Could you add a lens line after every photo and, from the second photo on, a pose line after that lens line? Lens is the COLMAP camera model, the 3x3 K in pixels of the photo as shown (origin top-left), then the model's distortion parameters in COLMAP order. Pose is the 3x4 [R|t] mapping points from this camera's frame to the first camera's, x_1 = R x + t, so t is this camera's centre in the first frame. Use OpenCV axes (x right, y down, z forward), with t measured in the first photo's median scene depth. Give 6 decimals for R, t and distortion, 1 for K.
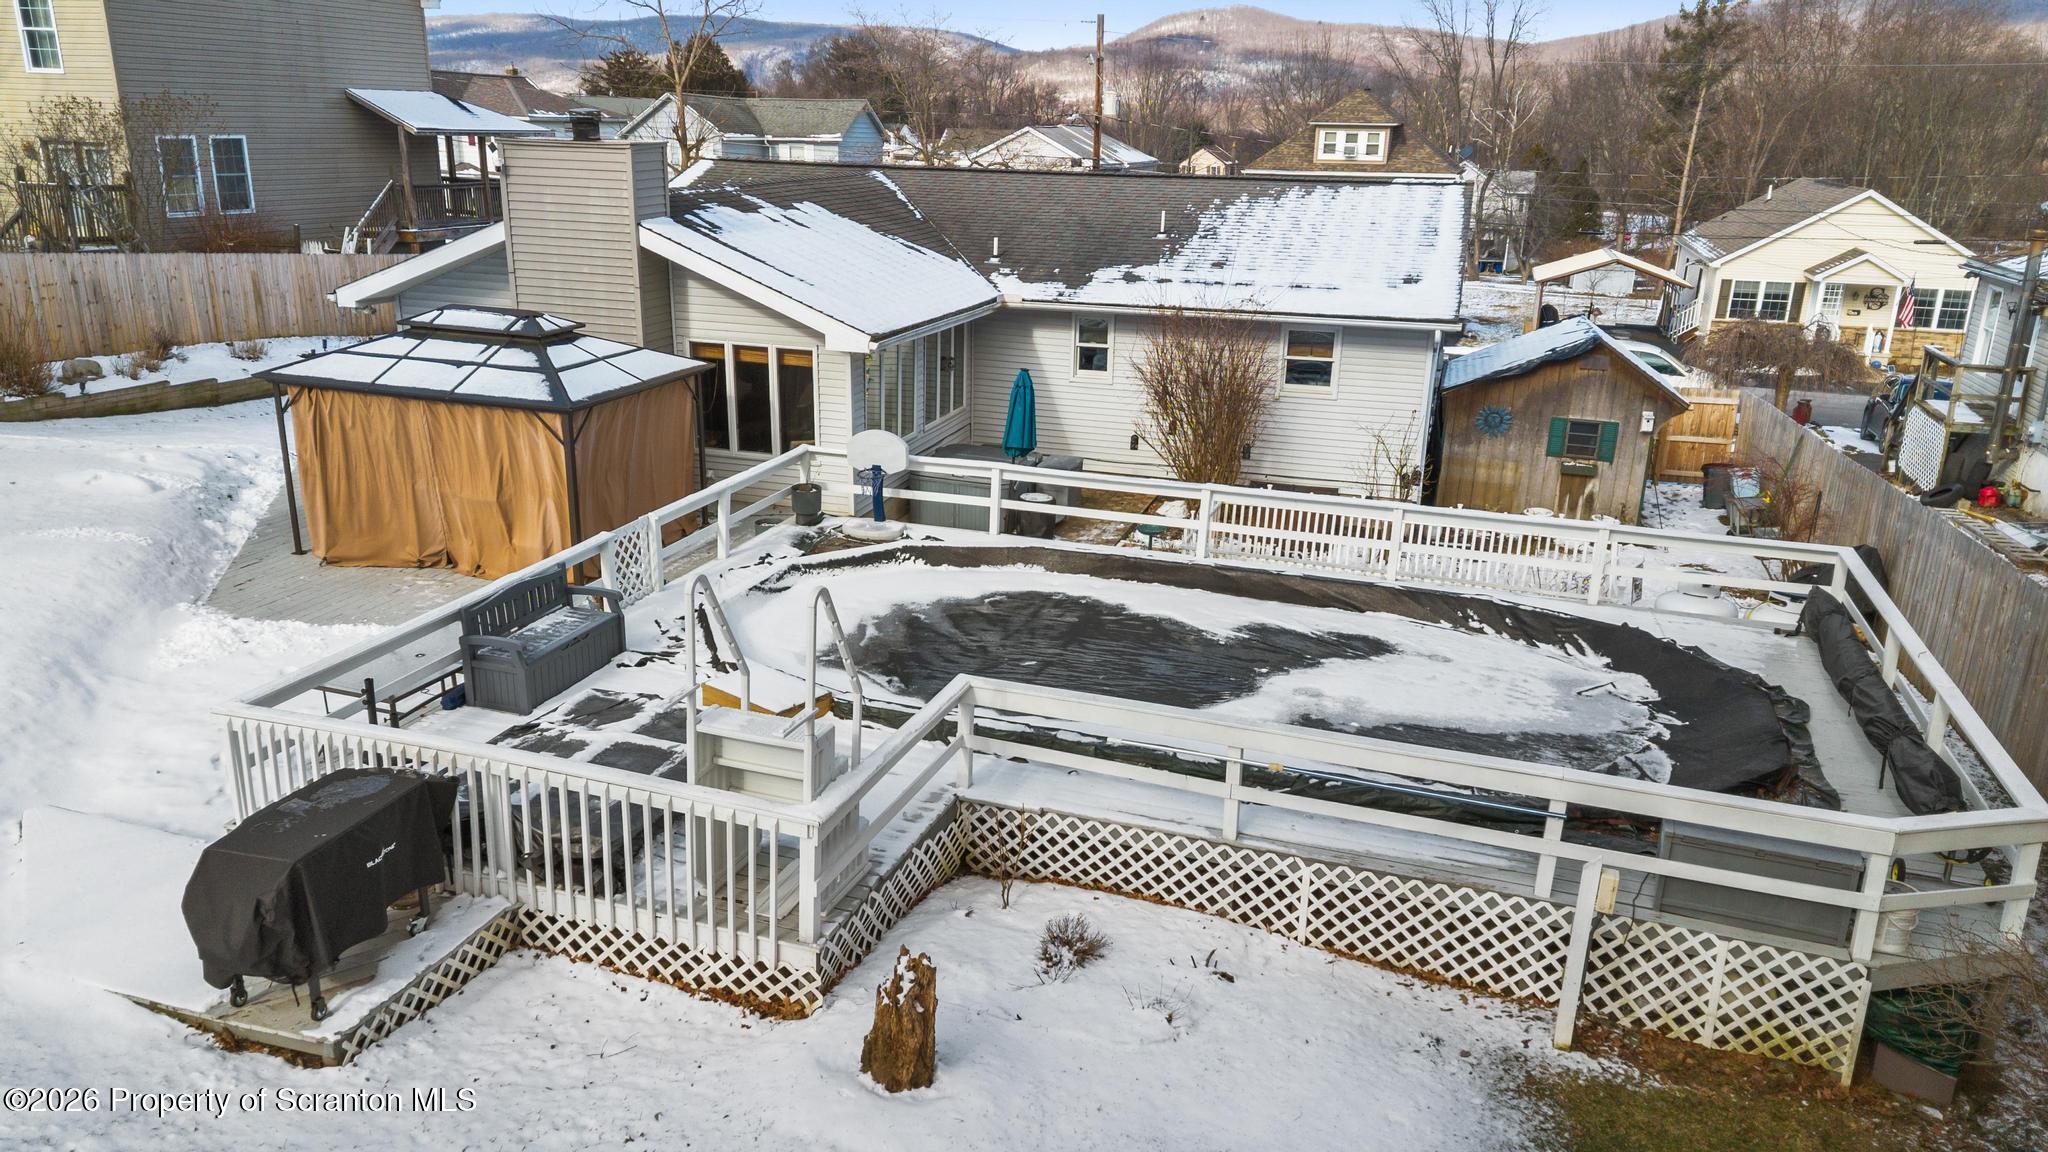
lens RADIAL K [[1396.9, 0, 1024.0], [0, 1396.9, 576.0], [0, 0, 1]] dist [0.050133, -0.001179]
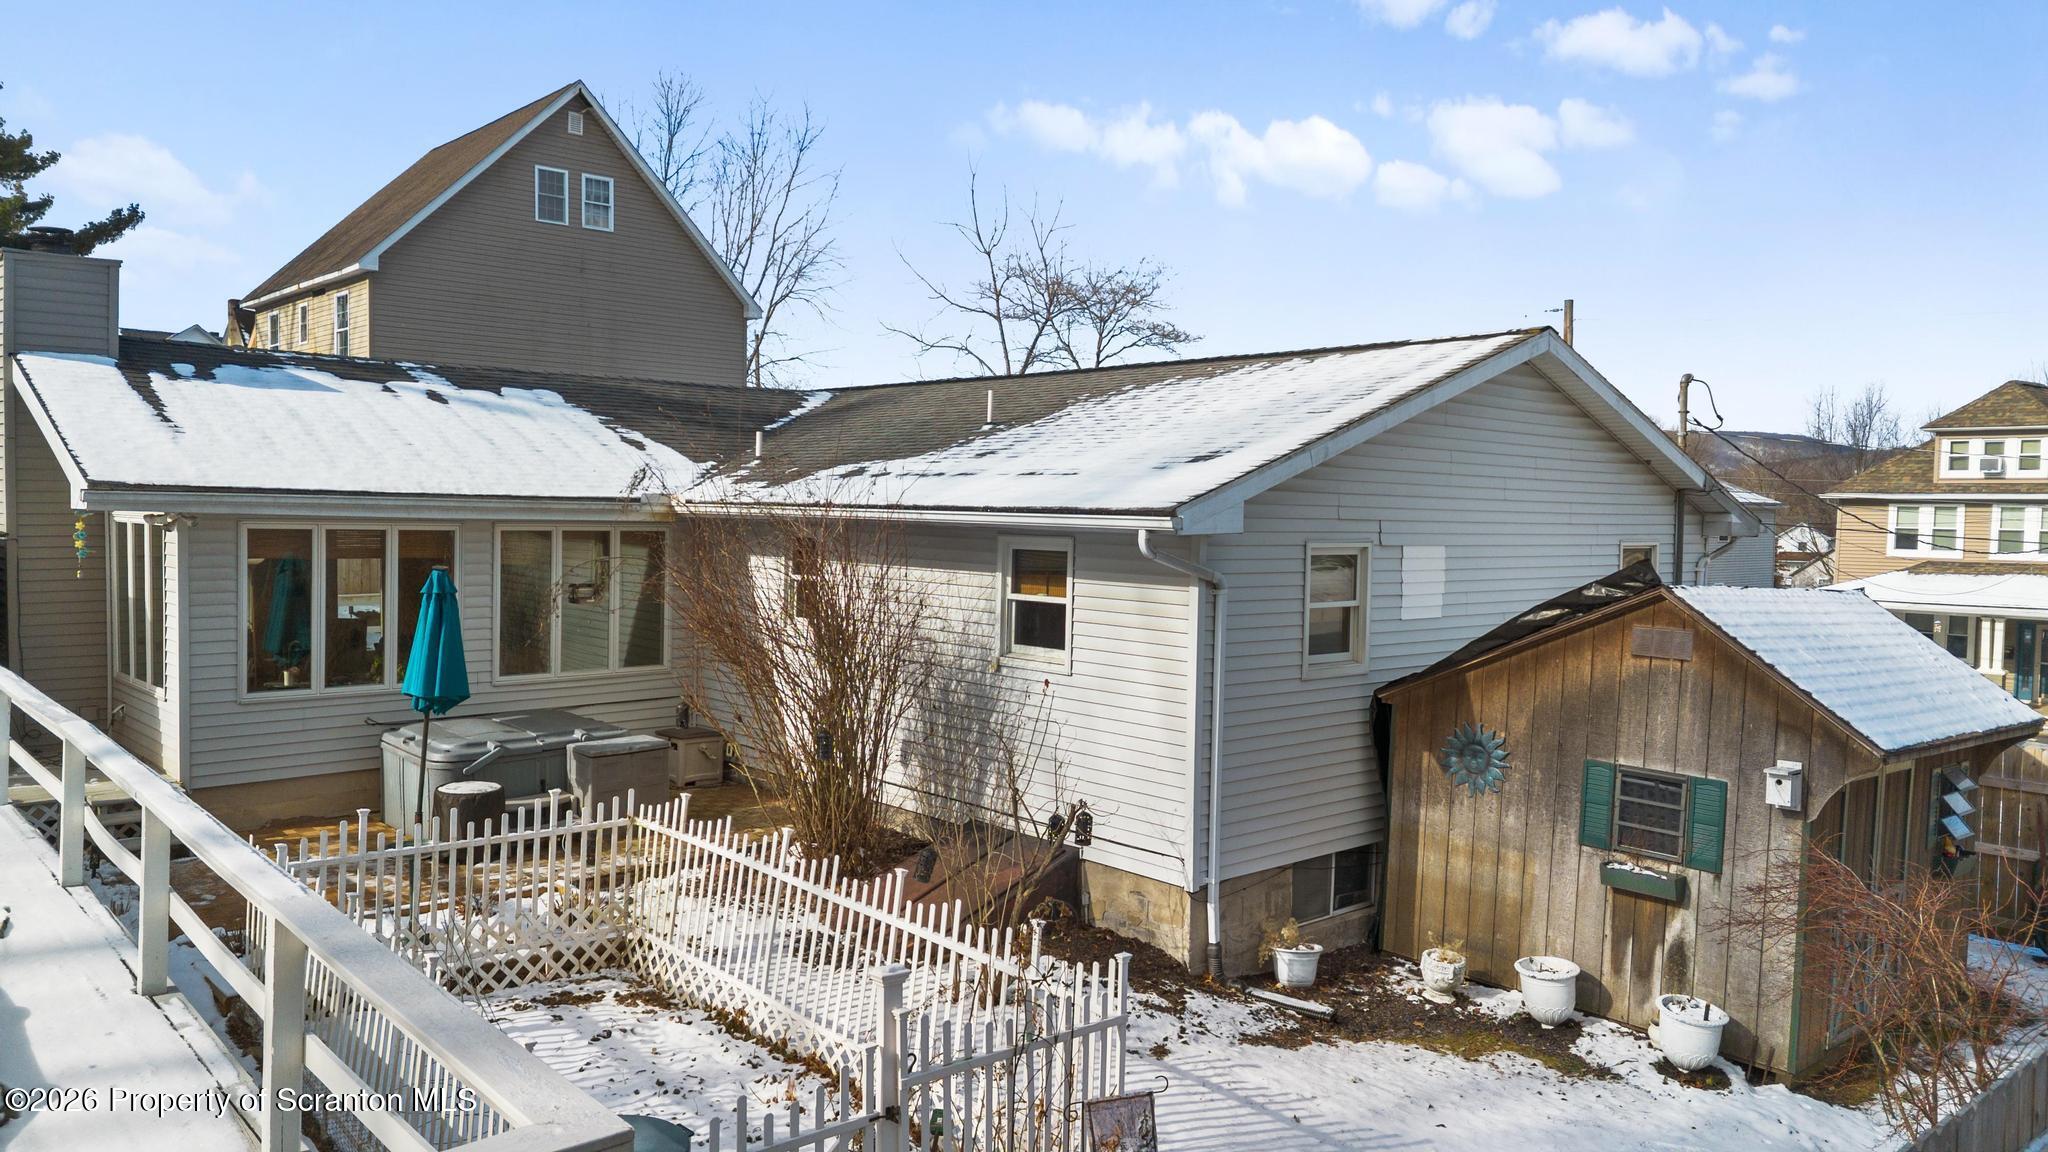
lens RADIAL K [[1433.5, 0, 1024.0], [0, 1433.5, 576.0], [0, 0, 1]] dist [0.041741, -0.001164]
pose [[0.873552, 0.022254, -0.486222, 0.444090], [-0.151556, 0.961730, -0.228268, -0.034844], [0.462534, 0.273094, 0.843494, 0.500278]]
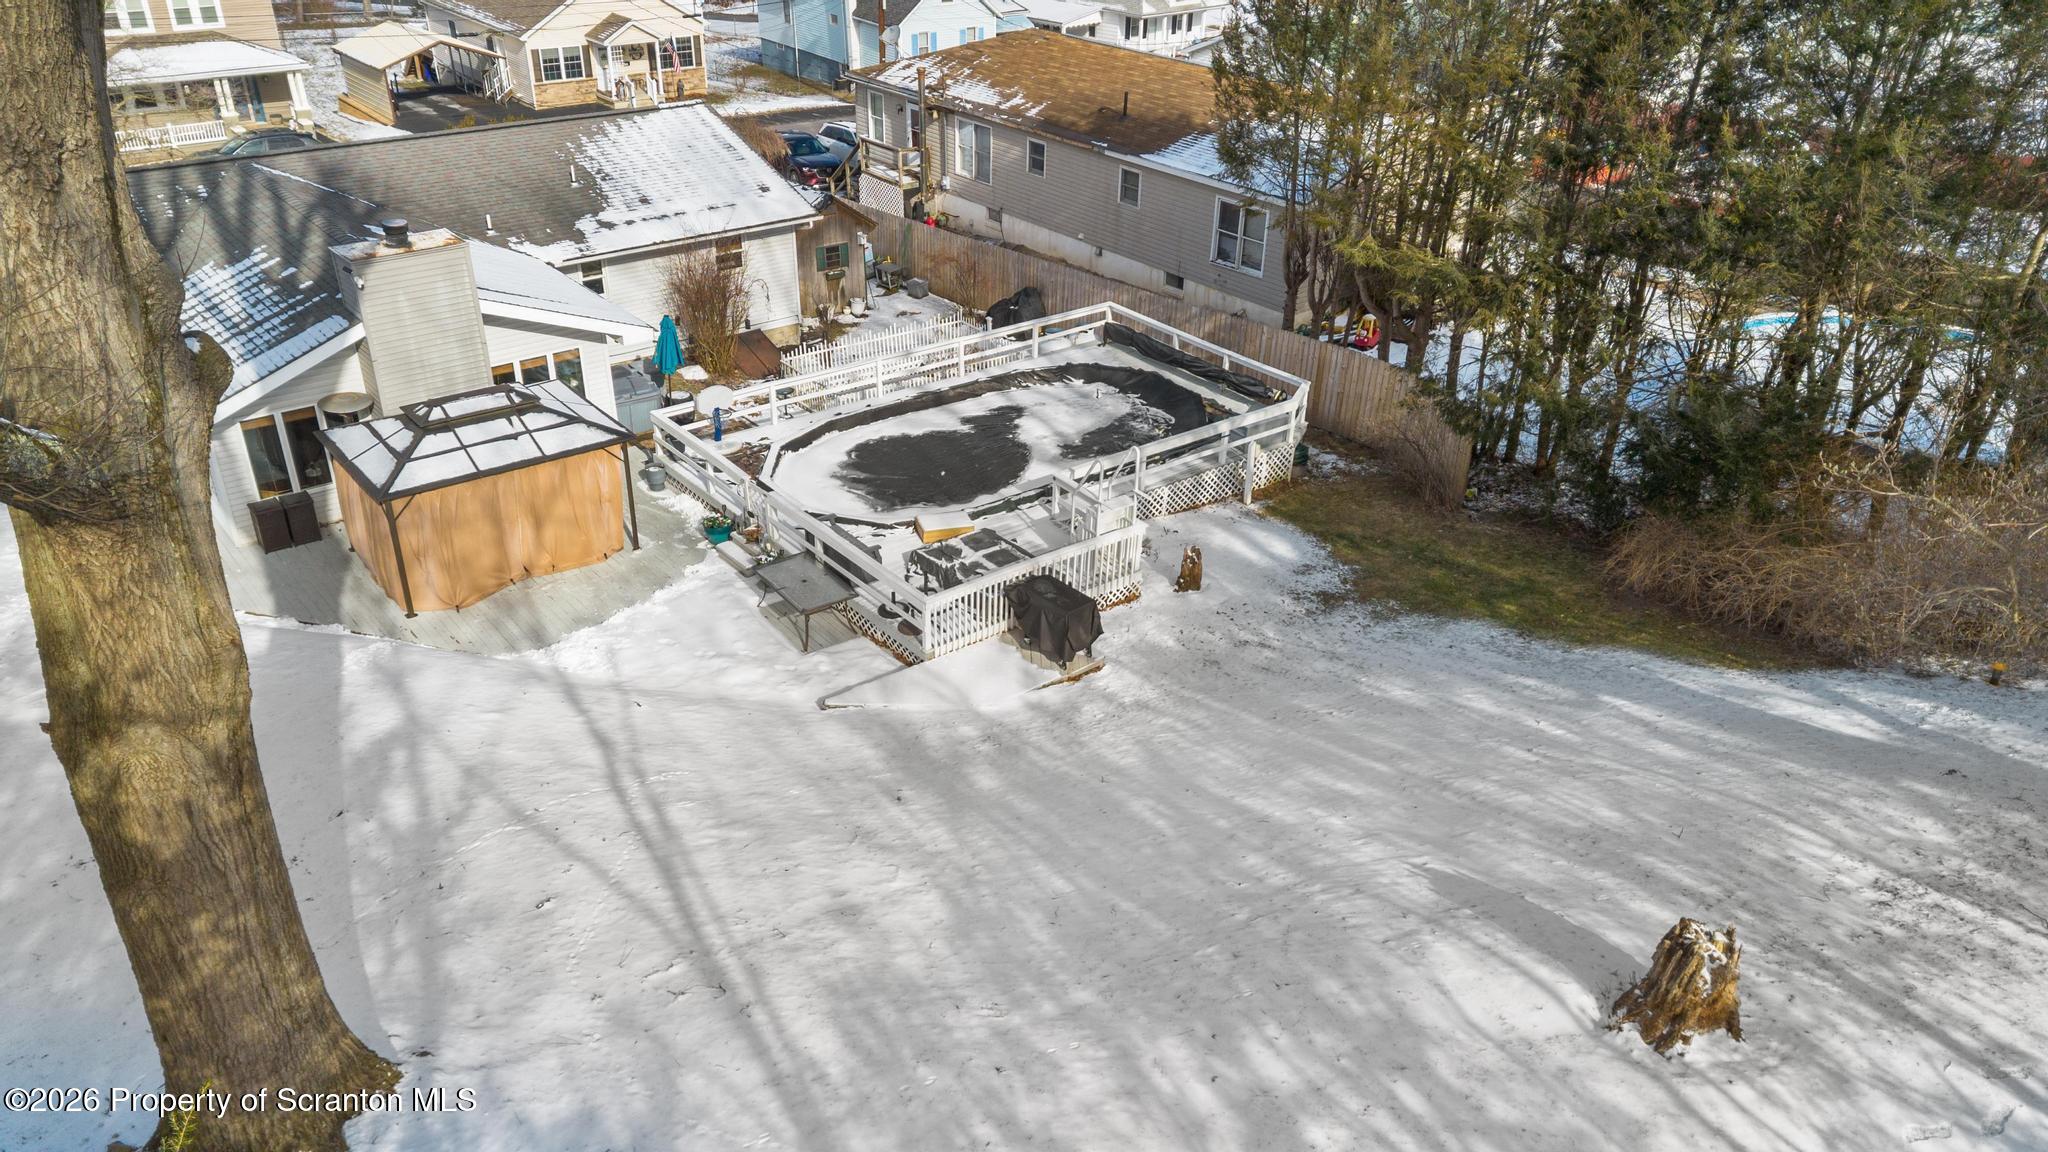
lens RADIAL K [[1449.9, 0, 1024.0], [0, 1449.9, 576.0], [0, 0, 1]] dist [-0.000690, -0.000599]
pose [[0.547899, -0.413315, 0.727309, -0.863659], [0.242443, 0.910560, 0.334815, -0.269938], [-0.800643, -0.007114, 0.599100, -0.190430]]
